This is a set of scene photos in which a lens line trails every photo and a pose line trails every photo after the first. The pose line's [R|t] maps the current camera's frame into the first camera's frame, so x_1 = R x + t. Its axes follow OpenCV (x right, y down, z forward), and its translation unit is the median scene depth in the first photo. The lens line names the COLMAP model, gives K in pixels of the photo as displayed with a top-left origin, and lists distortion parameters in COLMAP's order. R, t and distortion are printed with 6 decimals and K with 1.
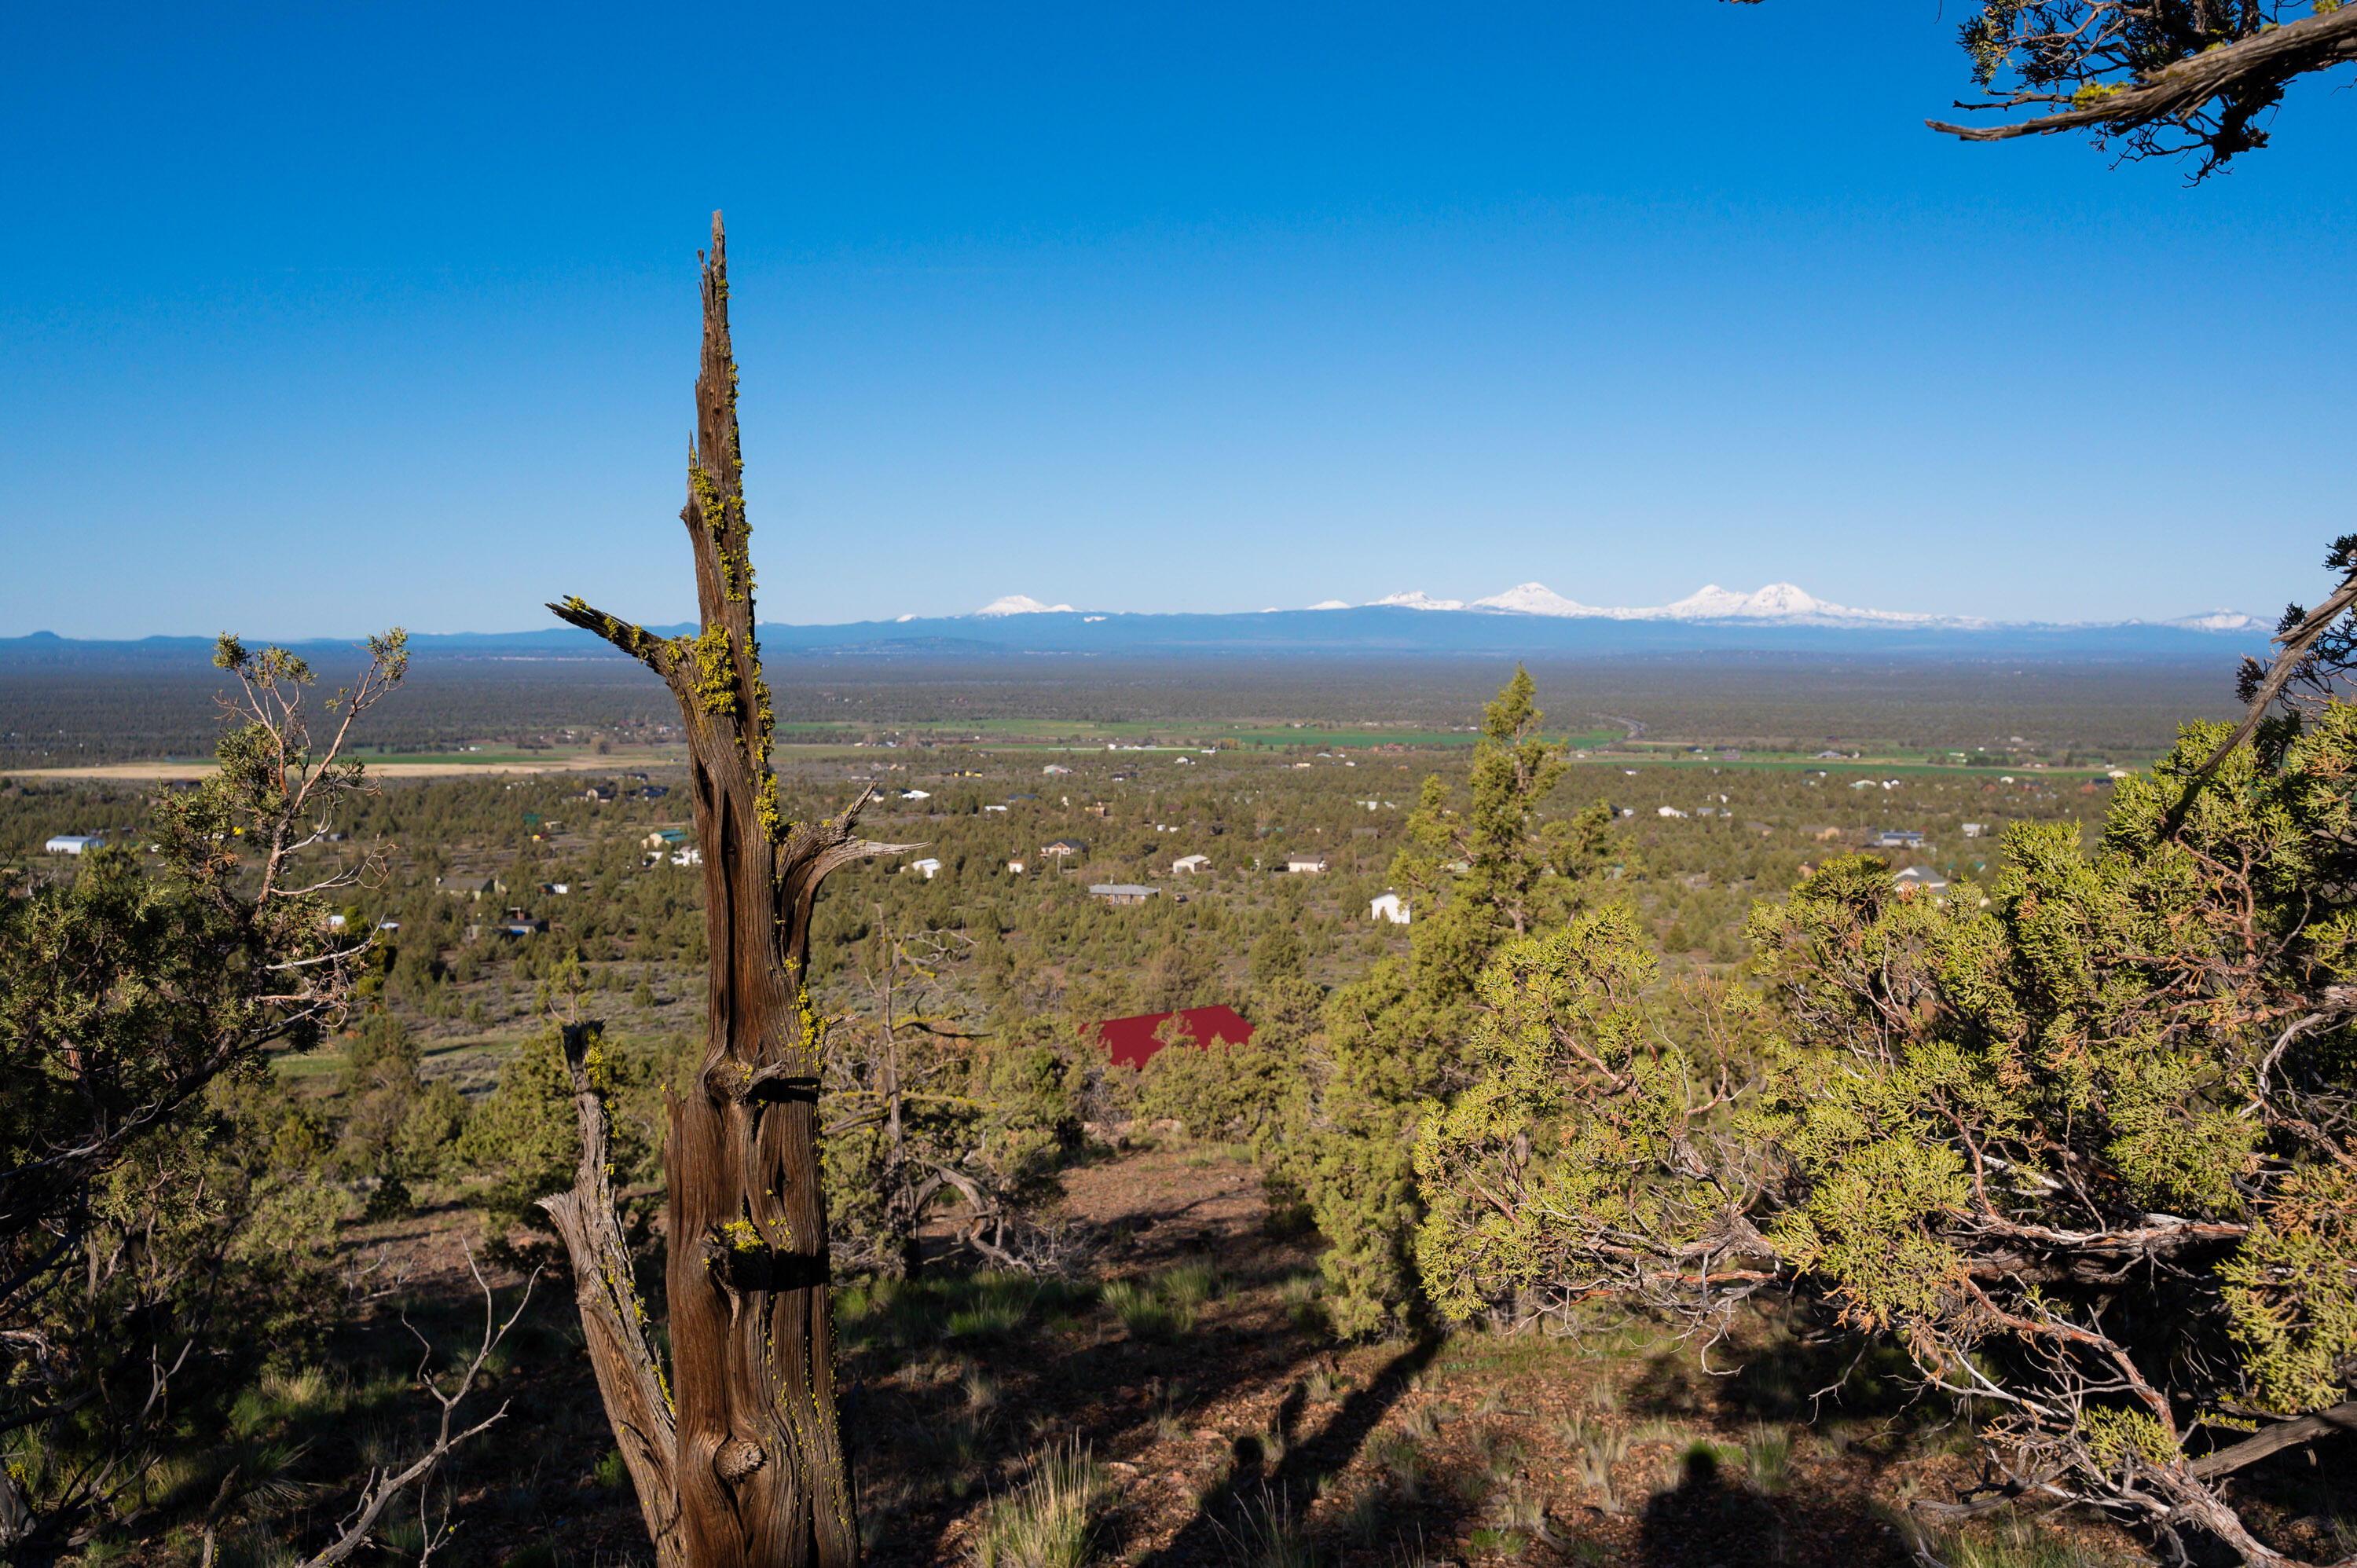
lens RADIAL K [[1974.9, 0, 1180.1], [0, 1974.9, 774.7], [0, 0, 1]] dist [0.000743, -0.004789]
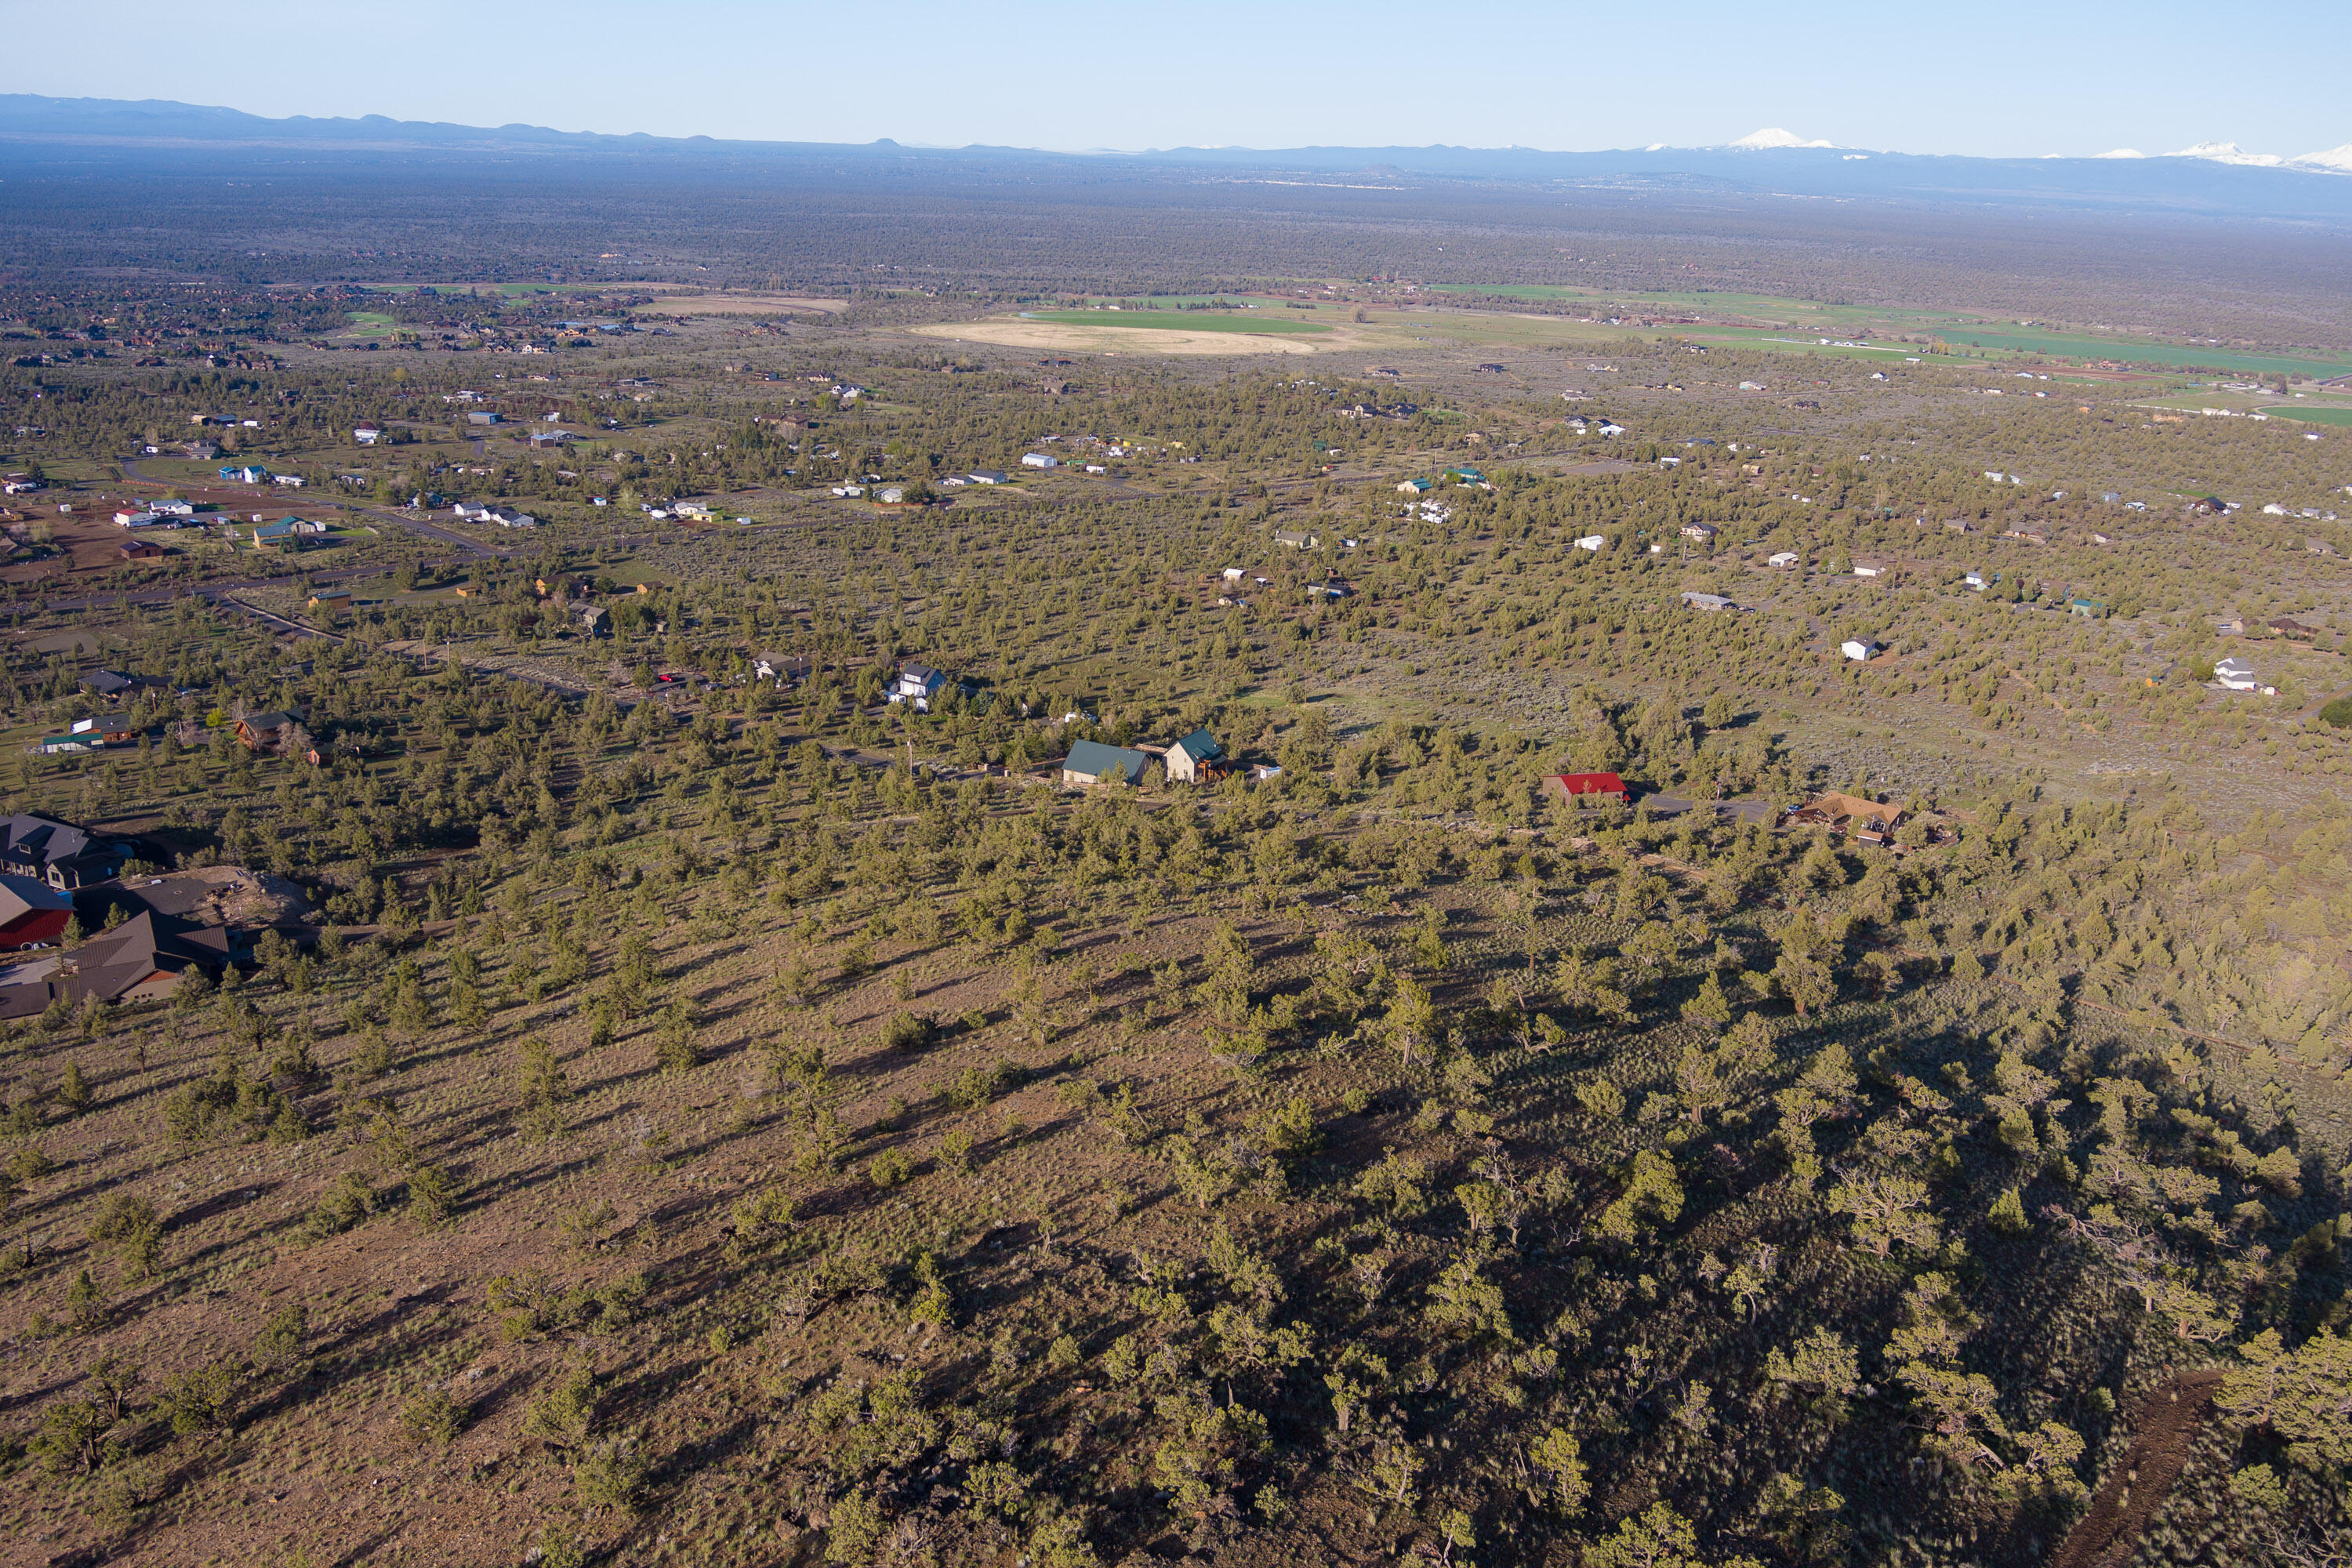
lens RADIAL K [[1902.4, 0, 1172.2], [0, 1902.4, 791.4], [0, 0, 1]] dist [-0.076331, 0.024274]
pose [[0.929483, 0.144570, -0.339353, 0.023037], [-0.054428, 0.963677, 0.261464, -0.034853], [0.364826, -0.224556, 0.903591, -0.113352]]
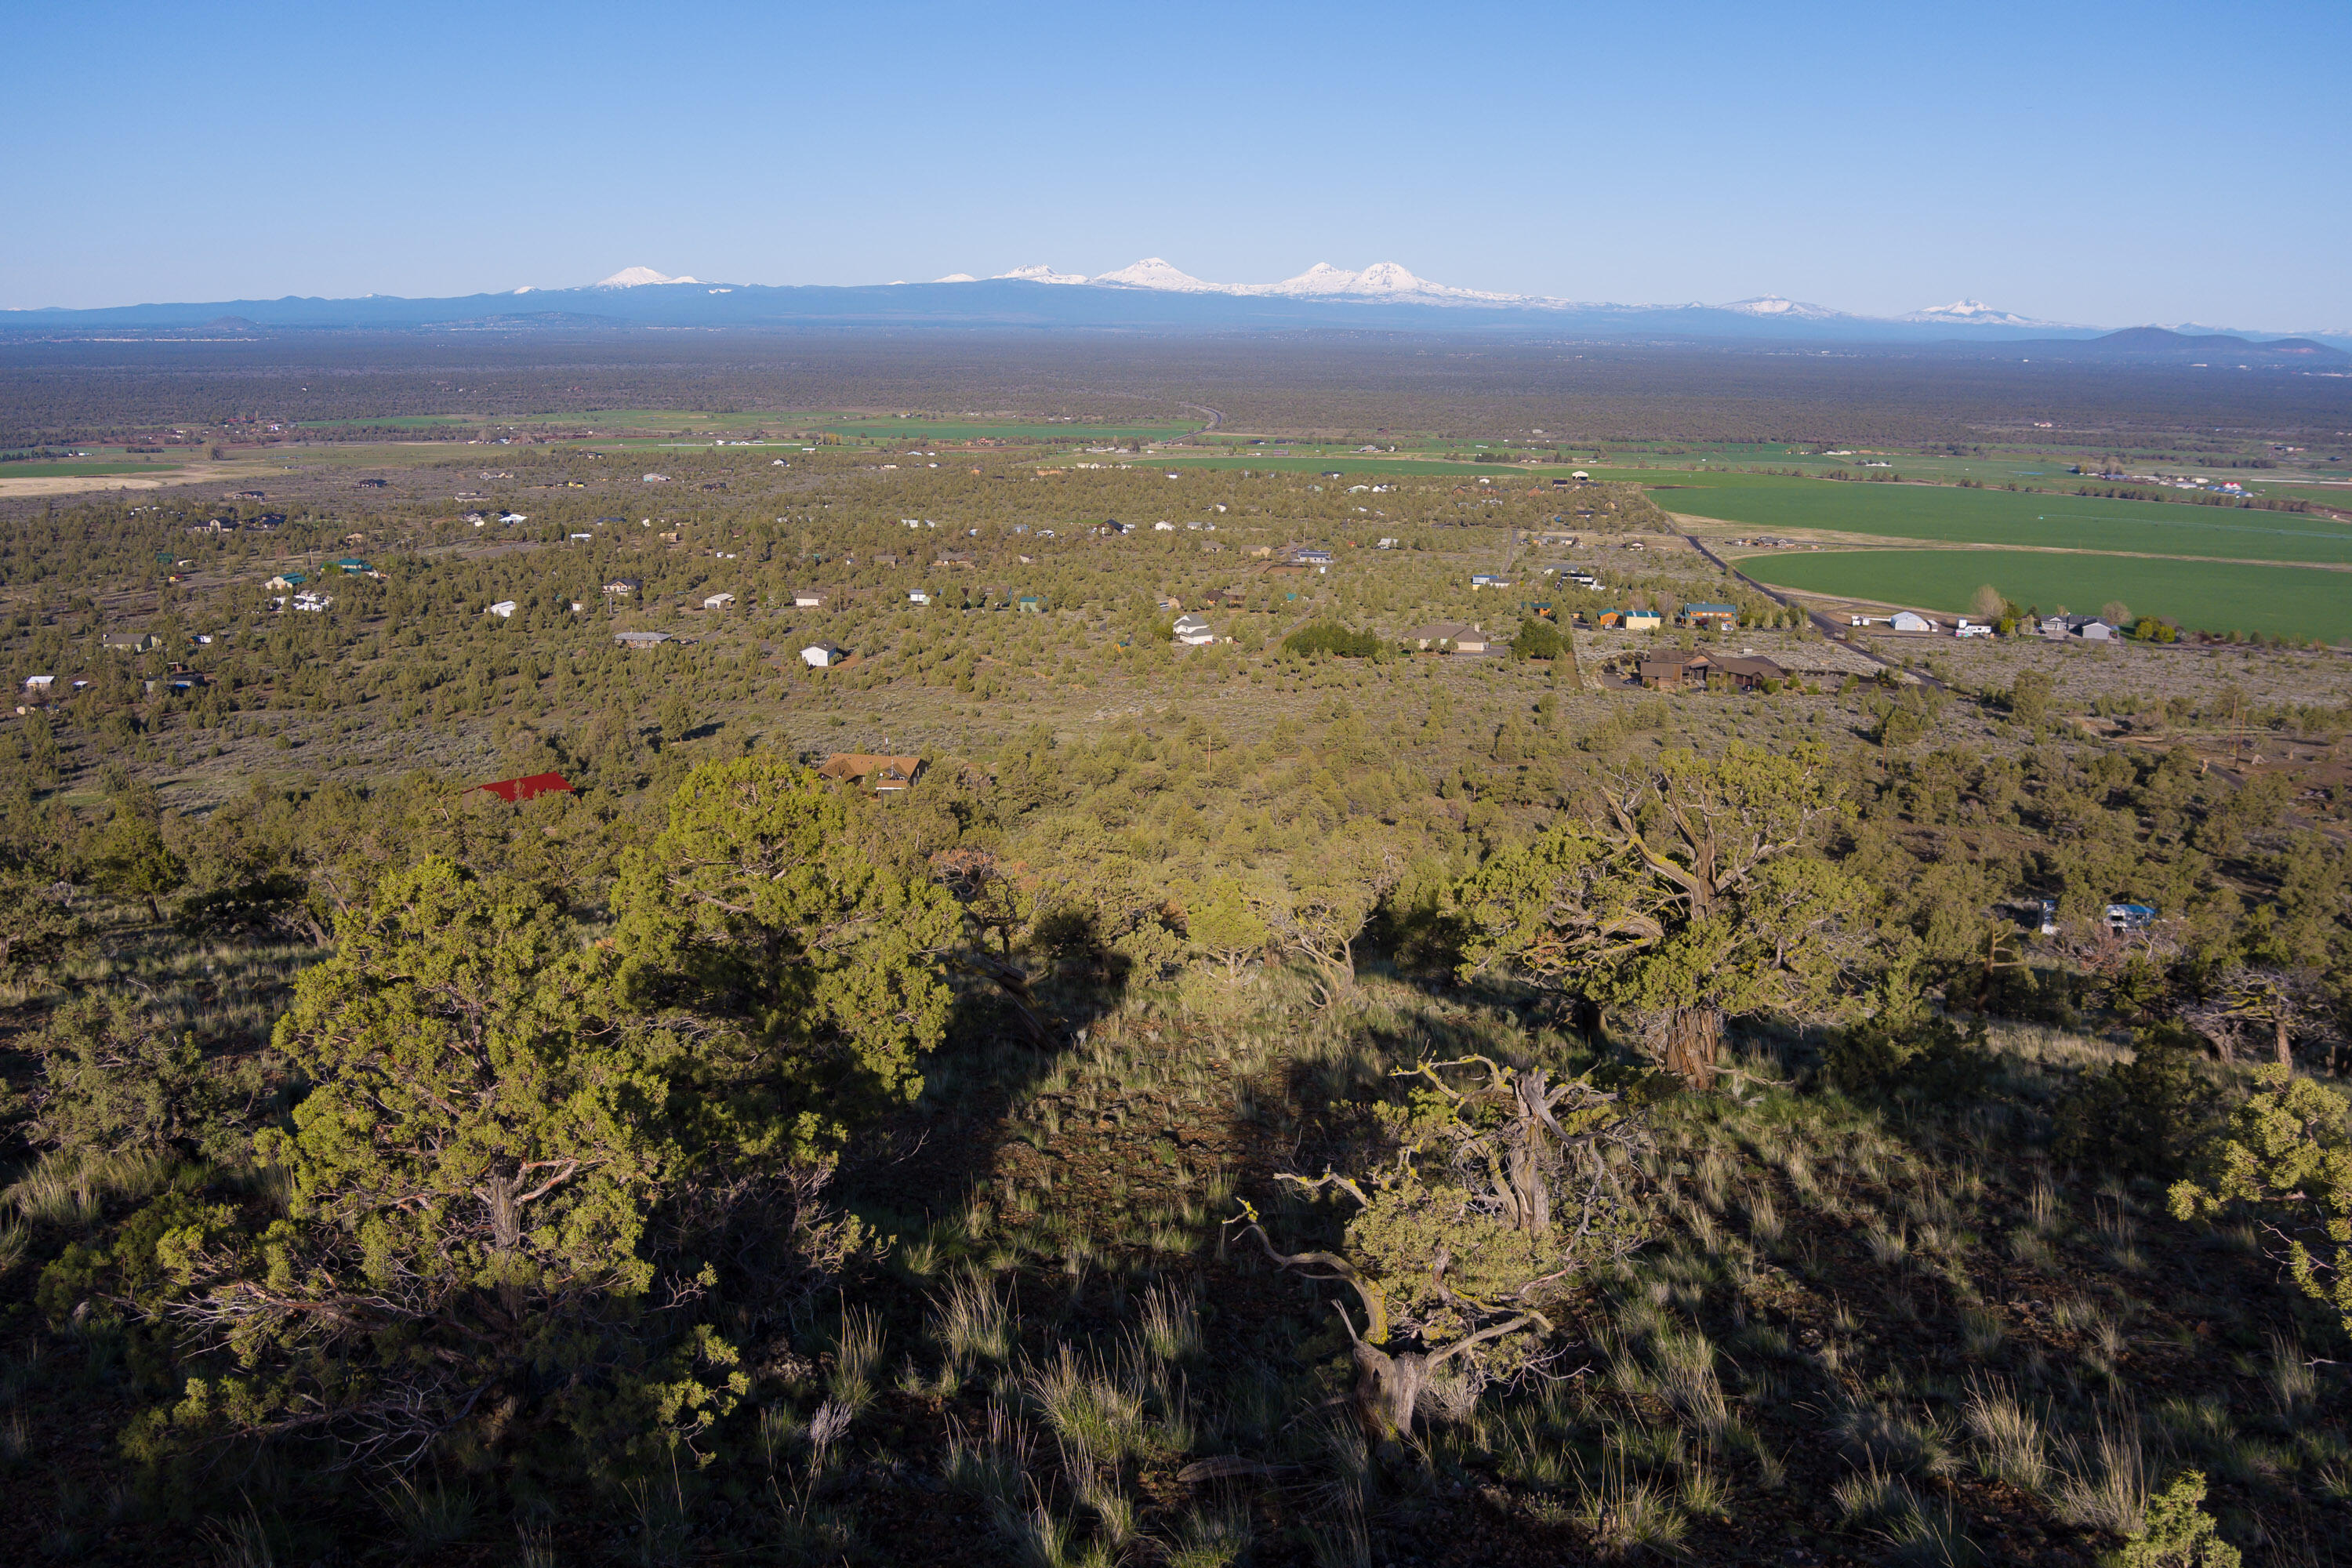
lens RADIAL K [[1902.4, 0, 1175.0], [0, 1902.4, 795.3], [0, 0, 1]] dist [-0.076331, 0.024274]
pose [[0.982776, -0.037046, 0.181051, 0.019880], [0.003648, 0.983399, 0.181421, -0.015000], [-0.184766, -0.177636, 0.966596, -0.074667]]
